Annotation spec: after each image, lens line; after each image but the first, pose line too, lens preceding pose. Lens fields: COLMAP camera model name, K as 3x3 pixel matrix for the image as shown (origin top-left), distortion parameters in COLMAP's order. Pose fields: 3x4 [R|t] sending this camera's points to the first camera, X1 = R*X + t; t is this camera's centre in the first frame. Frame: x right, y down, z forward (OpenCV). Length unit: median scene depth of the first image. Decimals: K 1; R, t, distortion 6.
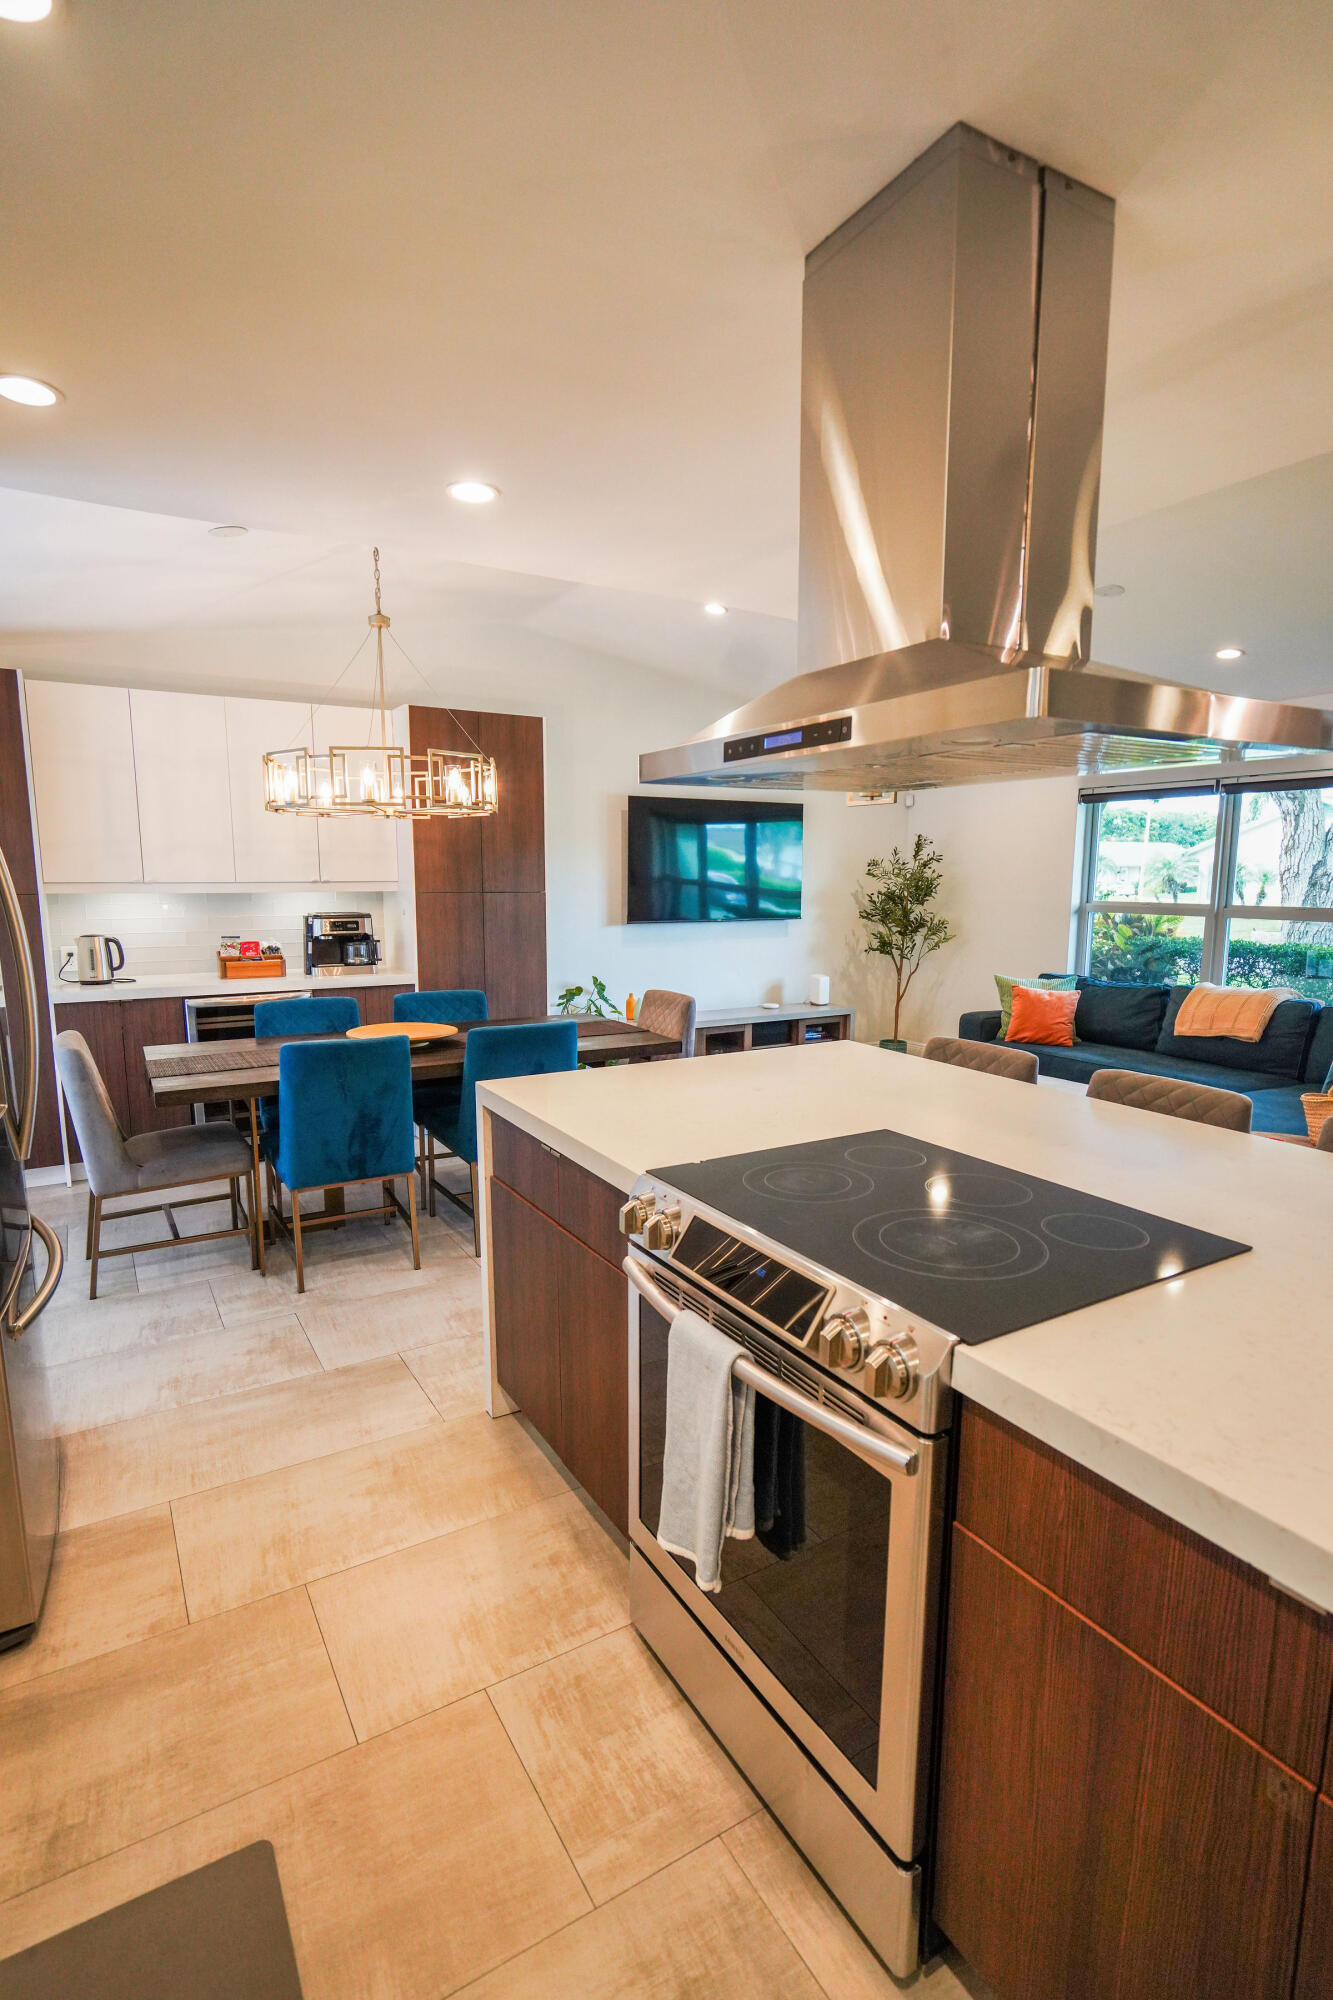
lens RADIAL K [[983.5, 0, 694.1], [0, 983.5, 1035.8], [0, 0, 1]] dist [-0.000184, 0.000006]
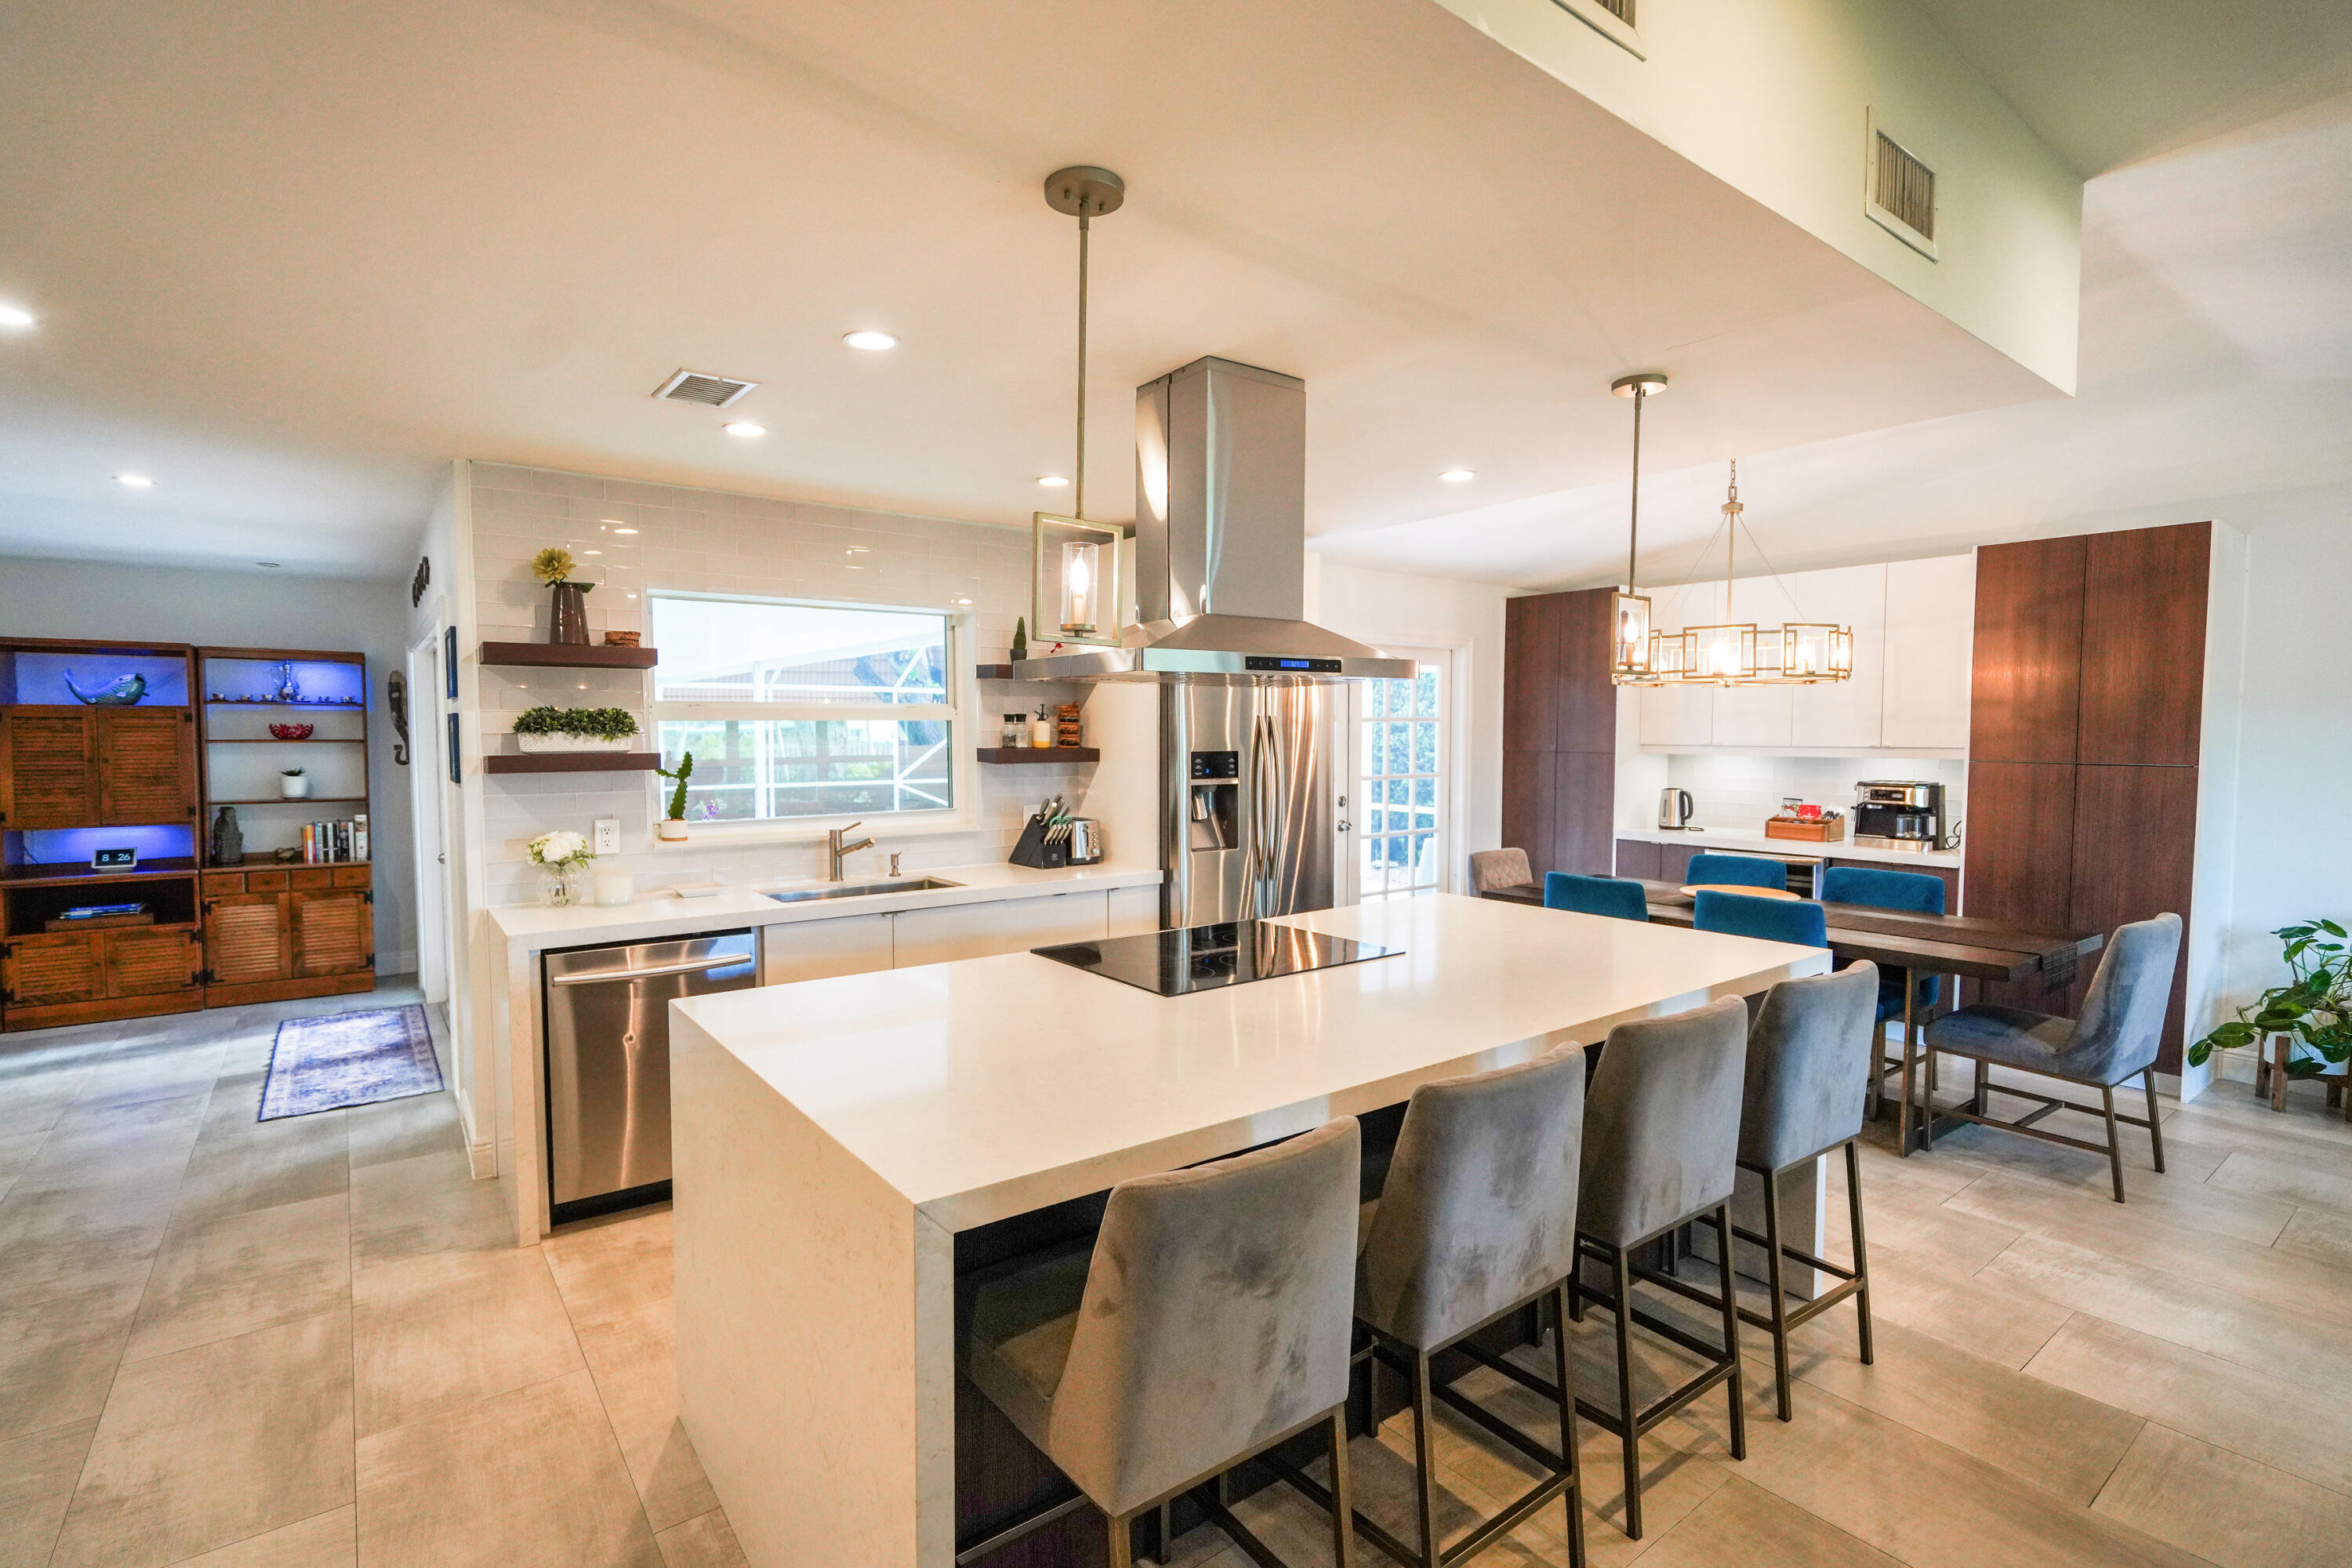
lens RADIAL K [[1082.2, 0, 1136.7], [0, 1082.2, 779.8], [0, 0, 1]] dist [-0.001125, 0.000185]
pose [[0.082283, 0.040431, -0.995789, 0.487709], [-0.163348, 0.986211, 0.026545, -0.030096], [0.983131, 0.160476, 0.087752, 0.170829]]
